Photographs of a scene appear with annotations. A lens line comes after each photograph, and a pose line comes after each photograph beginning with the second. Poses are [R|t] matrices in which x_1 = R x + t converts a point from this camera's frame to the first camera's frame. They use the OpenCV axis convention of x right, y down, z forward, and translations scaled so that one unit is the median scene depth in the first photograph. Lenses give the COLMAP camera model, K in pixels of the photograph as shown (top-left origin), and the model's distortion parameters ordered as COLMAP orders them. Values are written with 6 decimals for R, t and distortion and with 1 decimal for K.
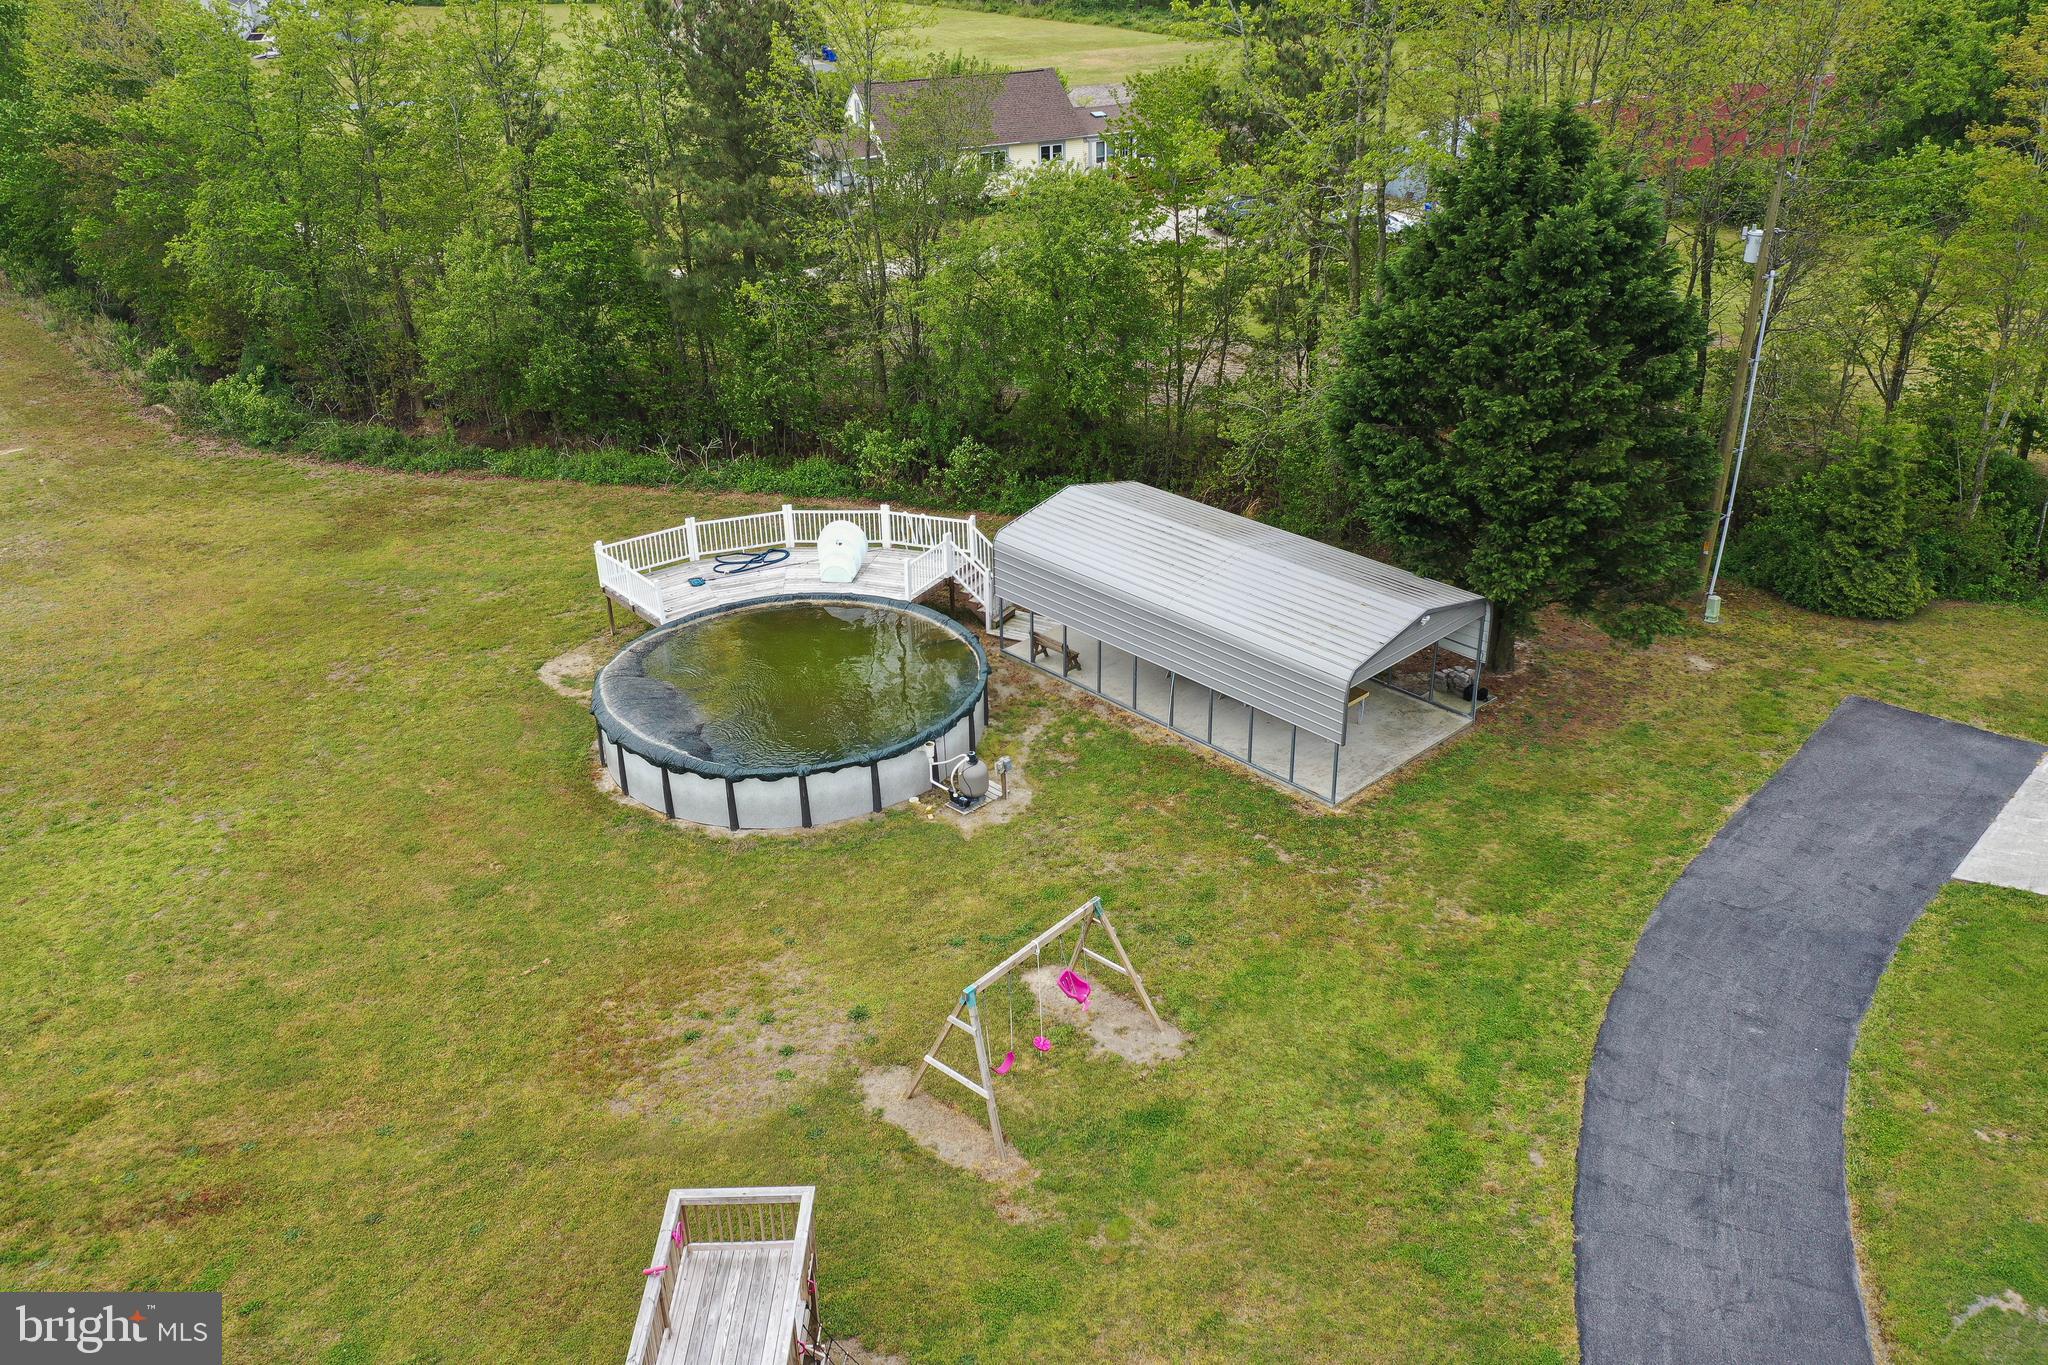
lens RADIAL K [[1622.9, 0, 1019.1], [0, 1622.9, 680.1], [0, 0, 1]] dist [0.007736, 0.016719]
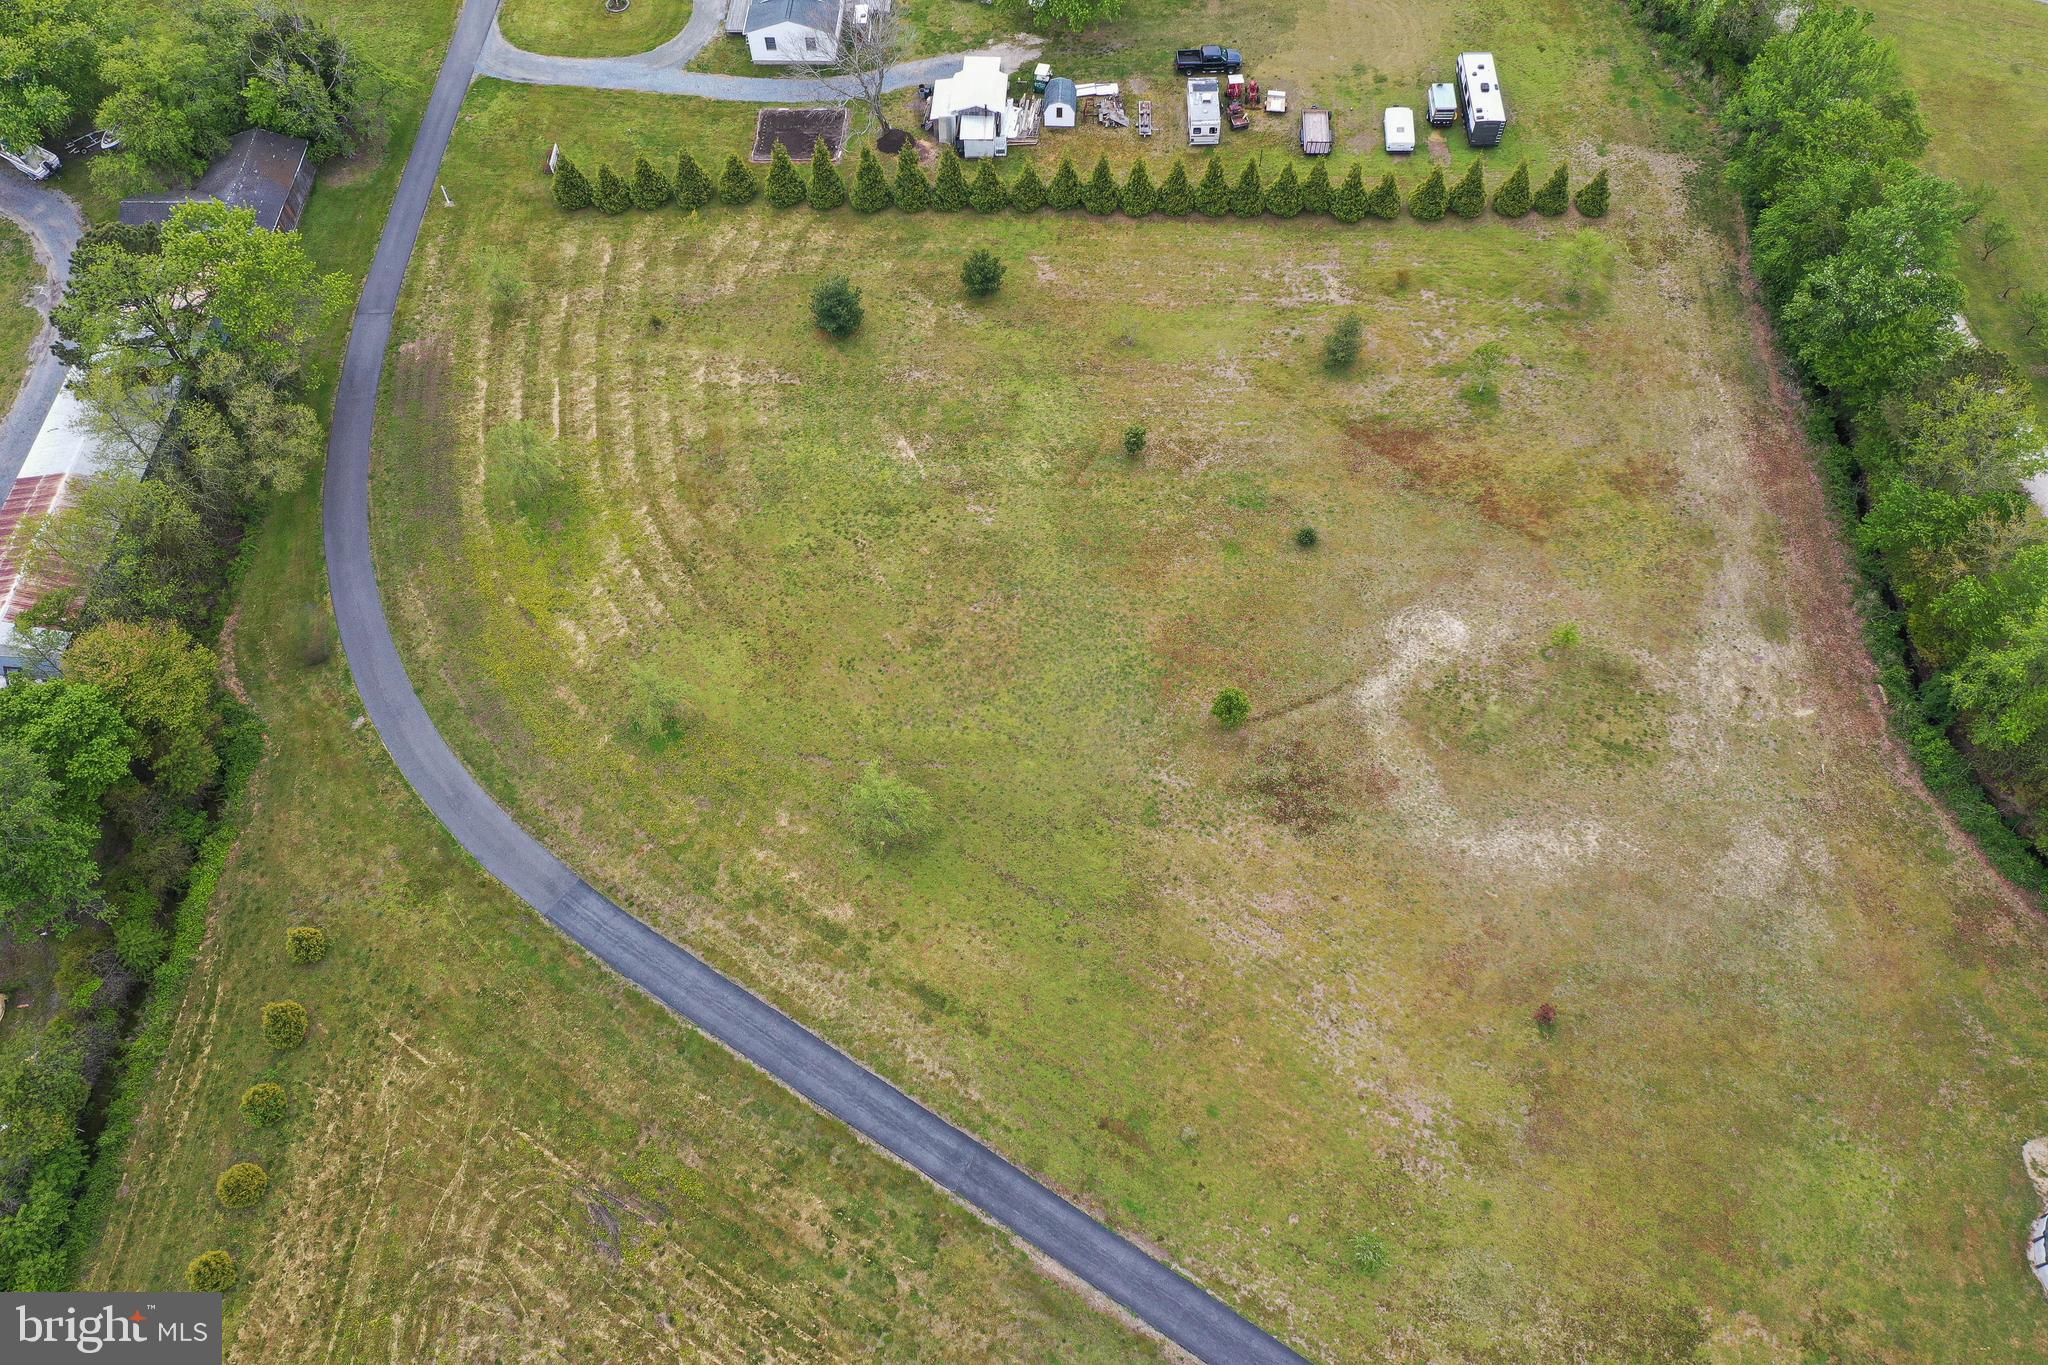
lens RADIAL K [[1622.1, 0, 1024.0], [0, 1622.1, 682.5], [0, 0, 1]] dist [0.016226, -0.002569]
pose [[0.746558, 0.574831, -0.334992, -1.037216], [-0.301940, 0.741396, 0.599302, -1.593112], [0.592860, -0.346267, 0.727060, -1.463950]]
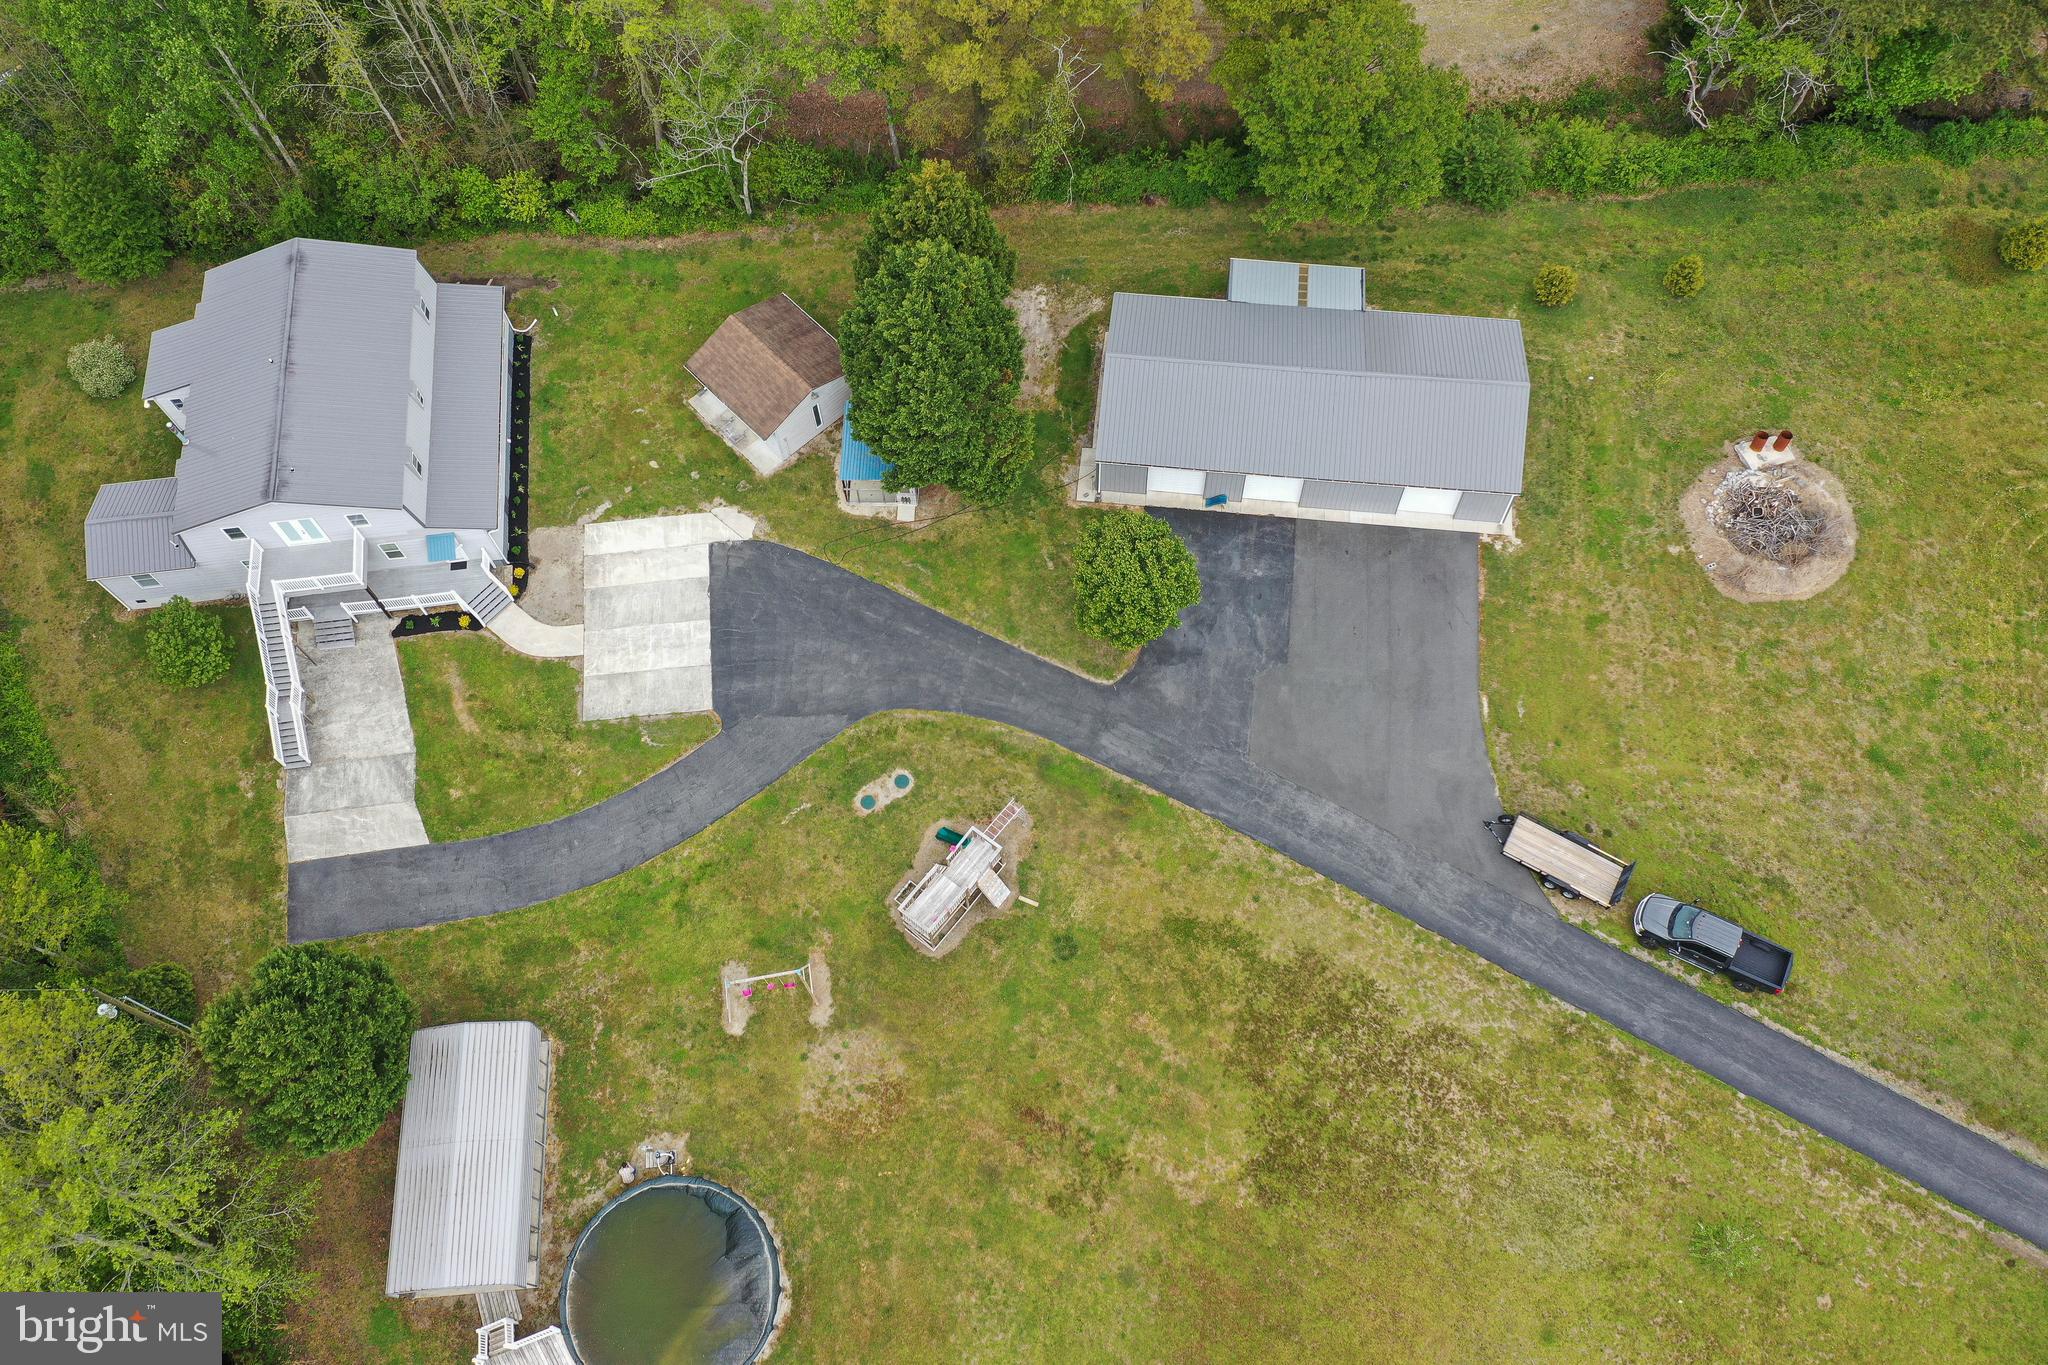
lens RADIAL K [[1632.1, 0, 1016.1], [0, 1632.1, 688.5], [0, 0, 1]] dist [0.011750, -0.005528]
pose [[-0.780995, -0.540135, 0.313530, -0.616872], [0.331016, 0.067707, 0.941193, -1.547365], [-0.529599, 0.838851, 0.125914, 0.017416]]
